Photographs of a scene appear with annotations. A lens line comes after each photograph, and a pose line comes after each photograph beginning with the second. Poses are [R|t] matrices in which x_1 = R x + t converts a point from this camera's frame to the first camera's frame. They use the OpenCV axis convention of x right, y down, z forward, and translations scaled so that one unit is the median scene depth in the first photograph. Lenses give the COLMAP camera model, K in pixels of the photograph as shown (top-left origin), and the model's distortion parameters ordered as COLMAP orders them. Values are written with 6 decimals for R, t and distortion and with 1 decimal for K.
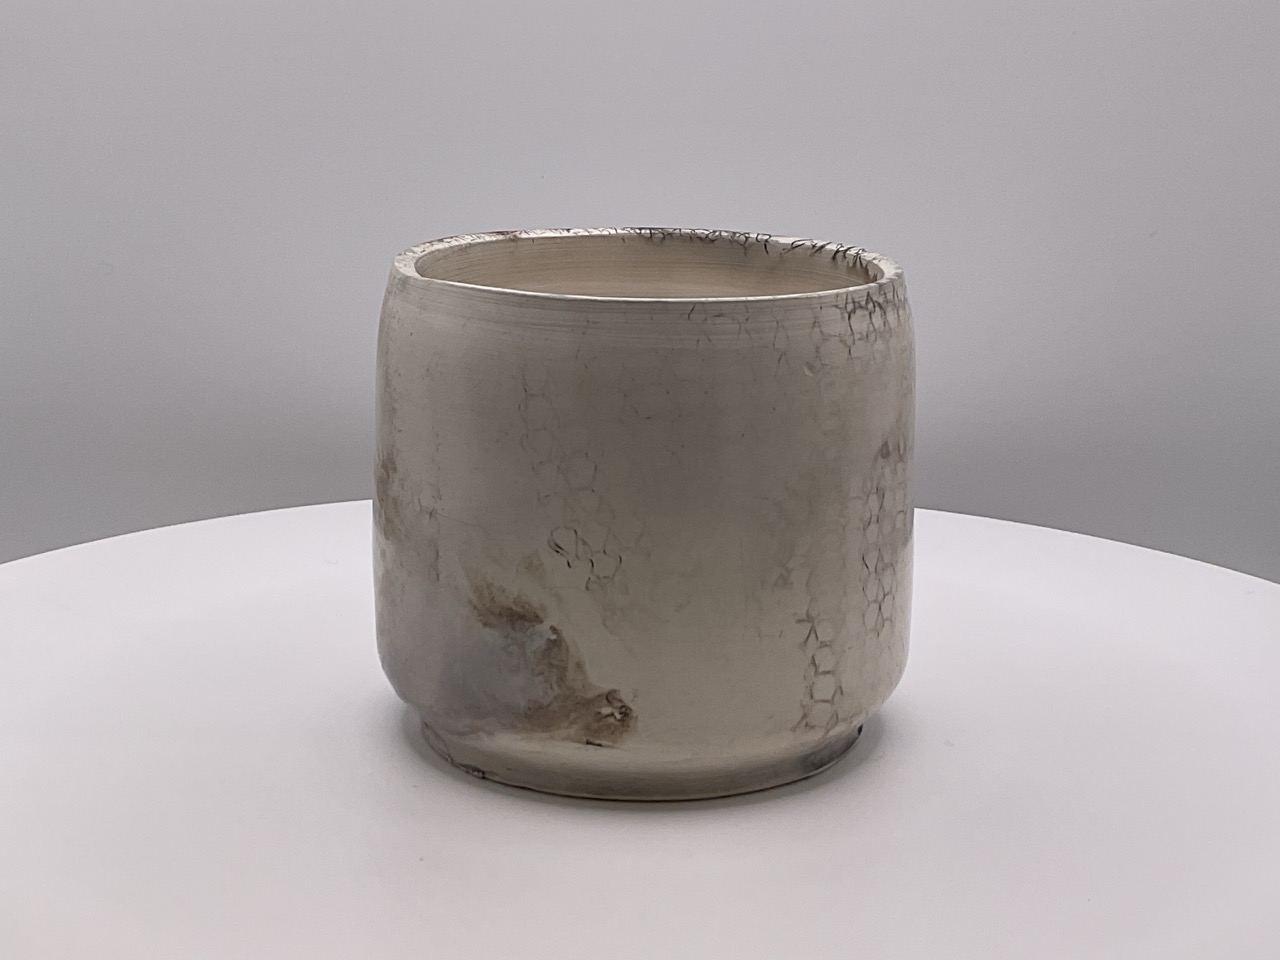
lens RADIAL K [[2096.9, 0, 634.3], [0, 2096.9, 477.3], [0, 0, 1]] dist [0.076640, 0.000000]
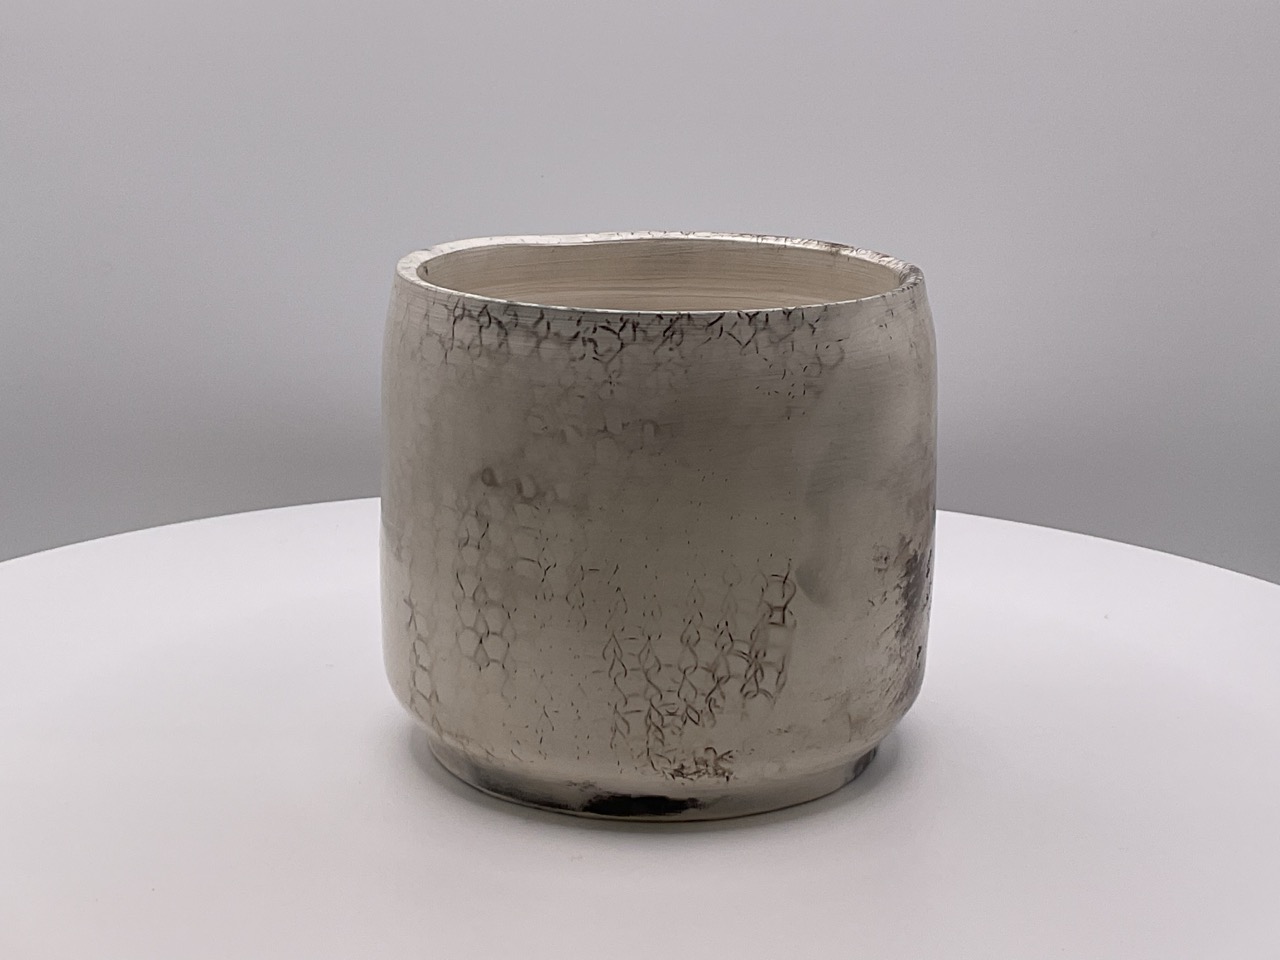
lens RADIAL K [[2096.9, 0, 636.2], [0, 2096.9, 481.8], [0, 0, 1]] dist [0.076640, 0.000000]
pose [[-0.001358, 0.237048, -0.971497, 1.058999], [-0.255124, 0.939267, 0.229540, -0.249682], [0.966908, 0.248163, 0.059201, 1.034043]]
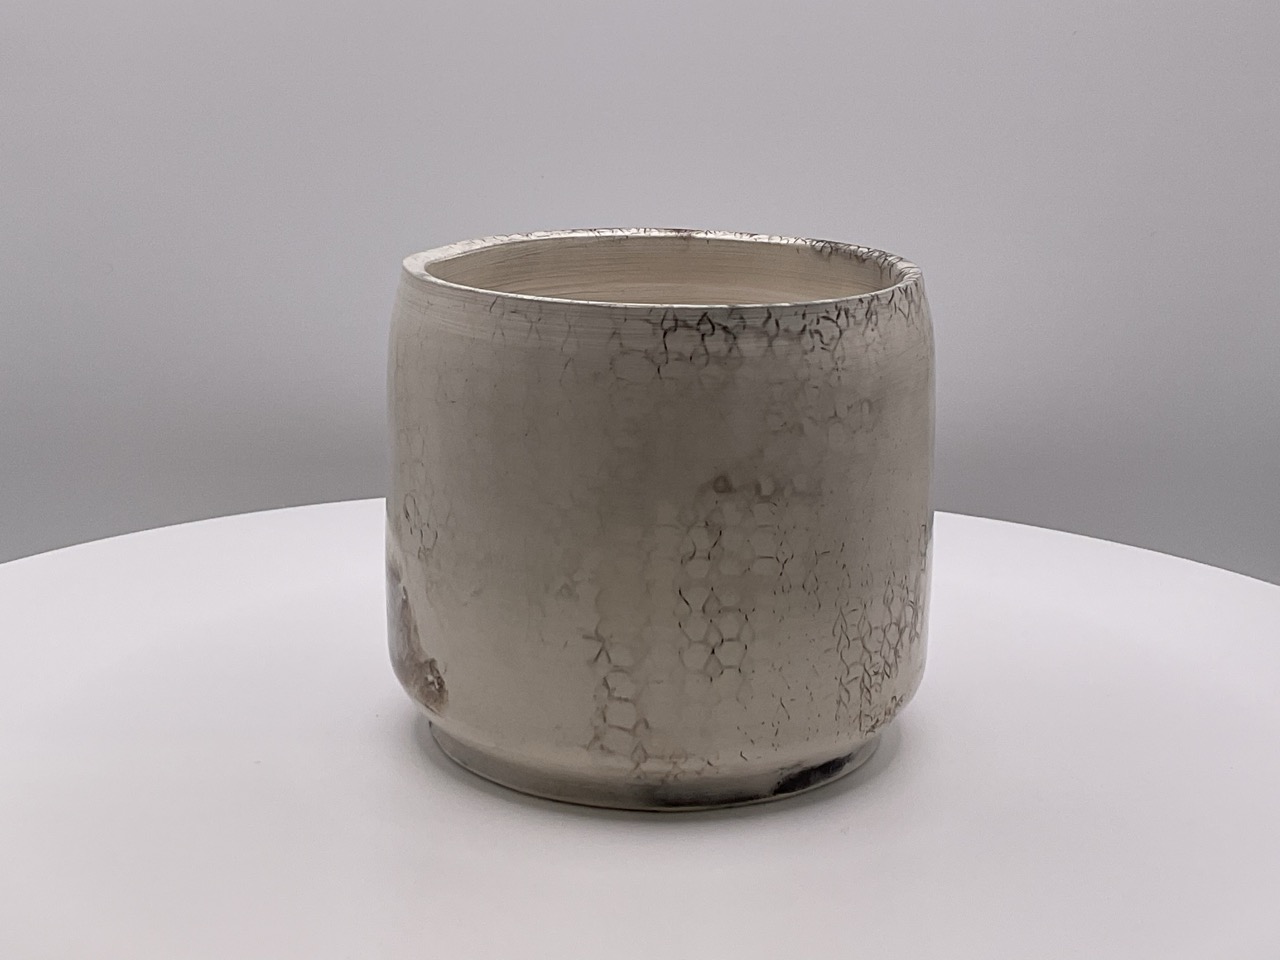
lens RADIAL K [[2096.9, 0, 638.0], [0, 2096.9, 481.6], [0, 0, 1]] dist [0.076640, 0.000000]
pose [[0.706165, 0.172045, -0.686827, 0.751842], [-0.176467, 0.982185, 0.064594, -0.069491], [0.685704, 0.075589, 0.723945, 0.306317]]
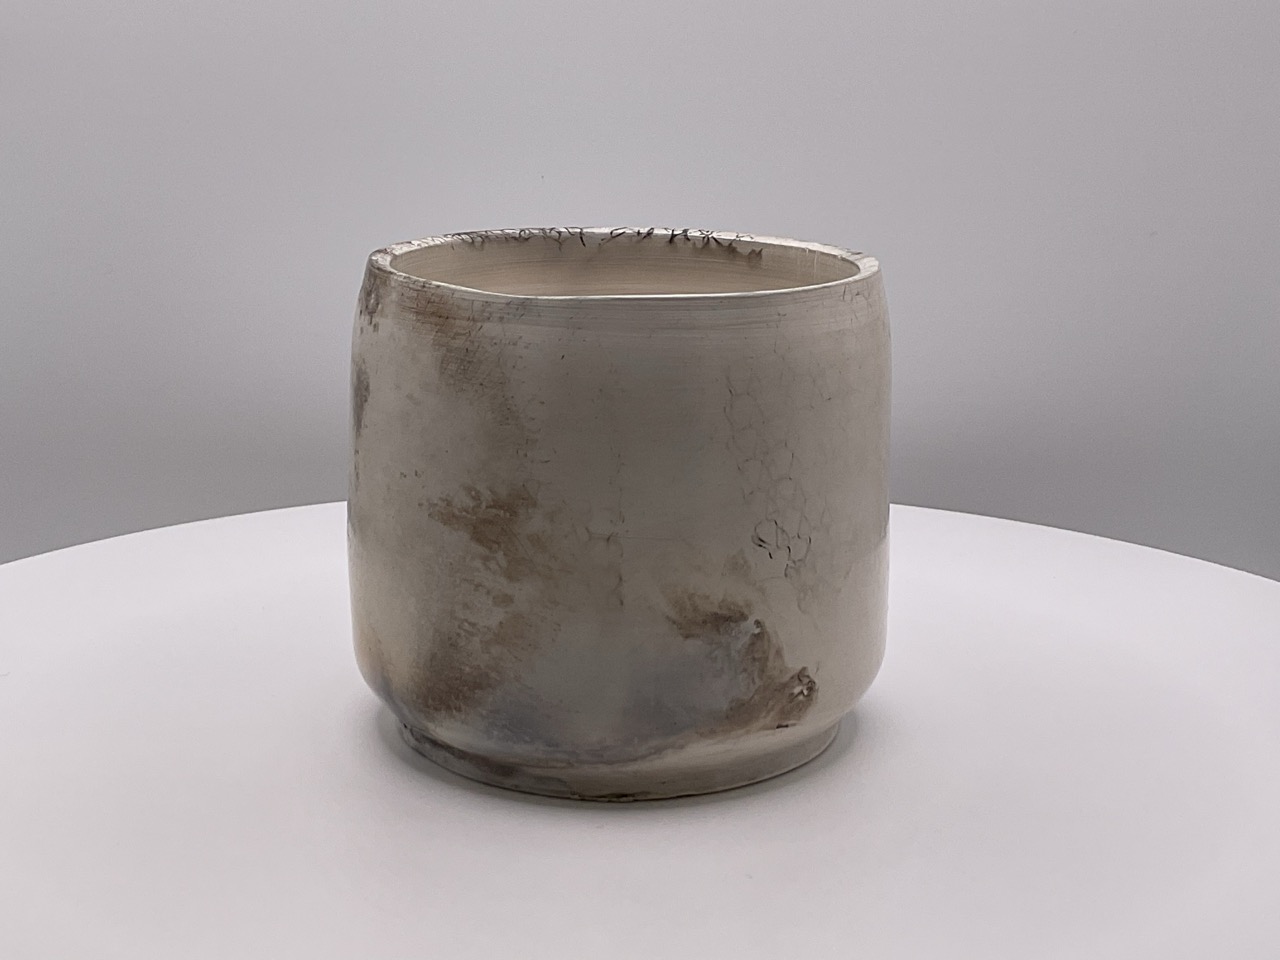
lens RADIAL K [[2096.9, 0, 634.3], [0, 2096.9, 480.5], [0, 0, 1]] dist [0.076640, 0.000000]
pose [[0.707443, -0.177184, 0.684201, -0.749216], [0.170532, 0.982256, 0.078045, -0.082861], [-0.685889, 0.061465, 0.725106, 0.299887]]
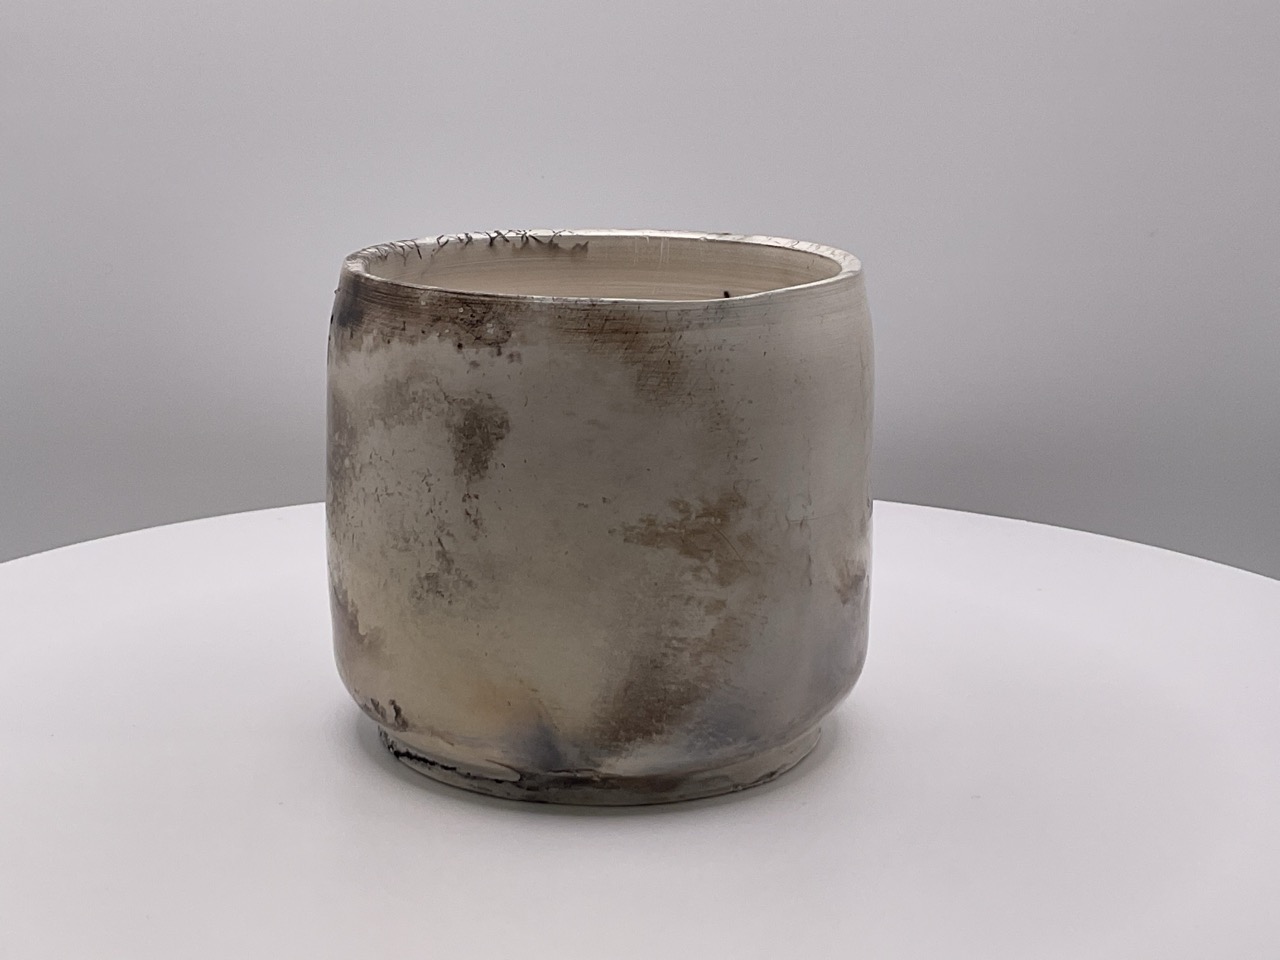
lens RADIAL K [[2096.9, 0, 638.0], [0, 2096.9, 478.7], [0, 0, 1]] dist [0.076640, 0.000000]
pose [[-0.000481, -0.256262, 0.966607, -1.059421], [0.234327, 0.939666, 0.249236, -0.270181], [-0.972158, 0.226622, 0.059597, 1.025172]]
